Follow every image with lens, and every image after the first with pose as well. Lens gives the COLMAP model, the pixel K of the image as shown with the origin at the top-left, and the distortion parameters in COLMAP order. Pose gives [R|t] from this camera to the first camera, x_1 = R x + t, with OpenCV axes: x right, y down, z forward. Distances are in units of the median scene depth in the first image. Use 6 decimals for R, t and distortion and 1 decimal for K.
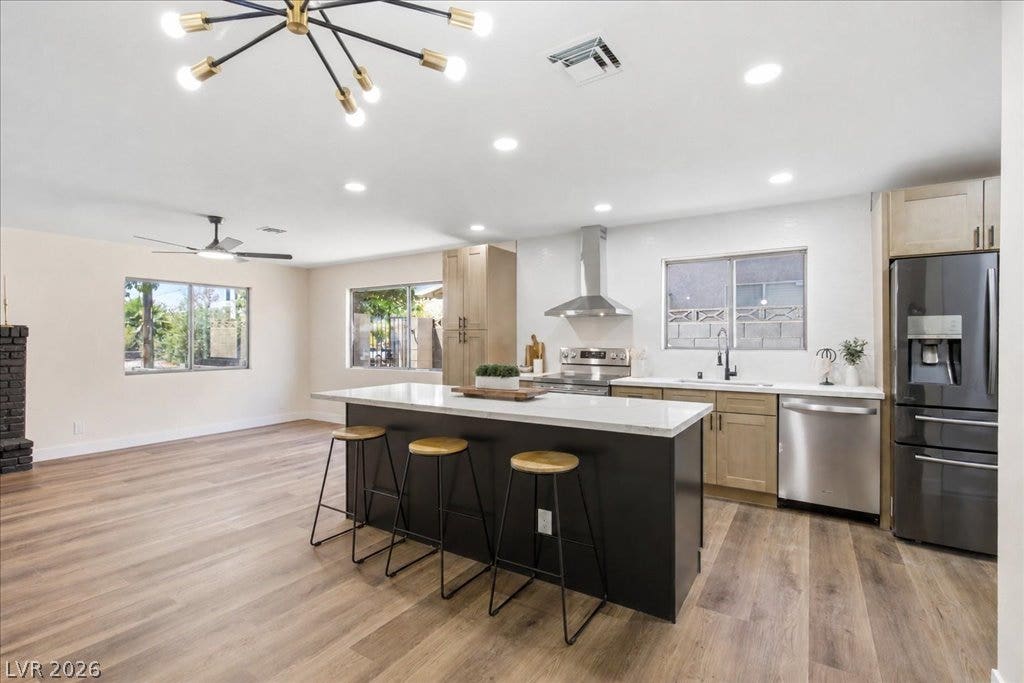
lens RADIAL K [[463.2, 0, 512.8], [0, 463.2, 341.4], [0, 0, 1]] dist [-0.000723, -0.000229]
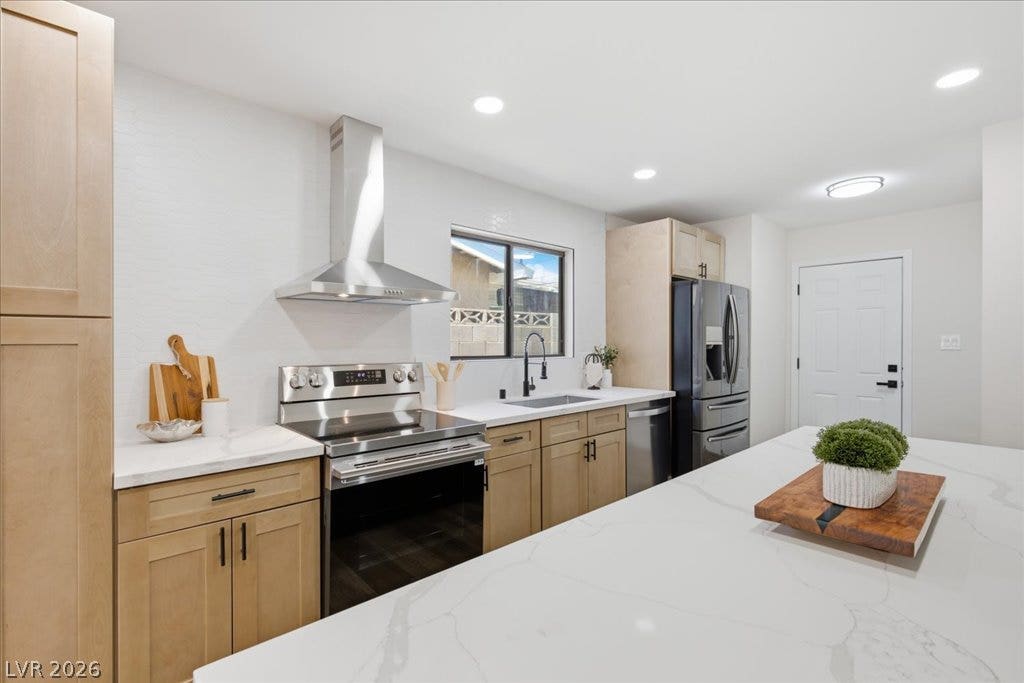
lens RADIAL K [[463.2, 0, 510.9], [0, 463.2, 340.3], [0, 0, 1]] dist [-0.000723, -0.000229]
pose [[0.255853, -0.003456, 0.966709, -0.301657], [0.000966, 0.999994, 0.003319, -0.014659], [-0.966715, 0.000085, 0.255855, 0.769032]]
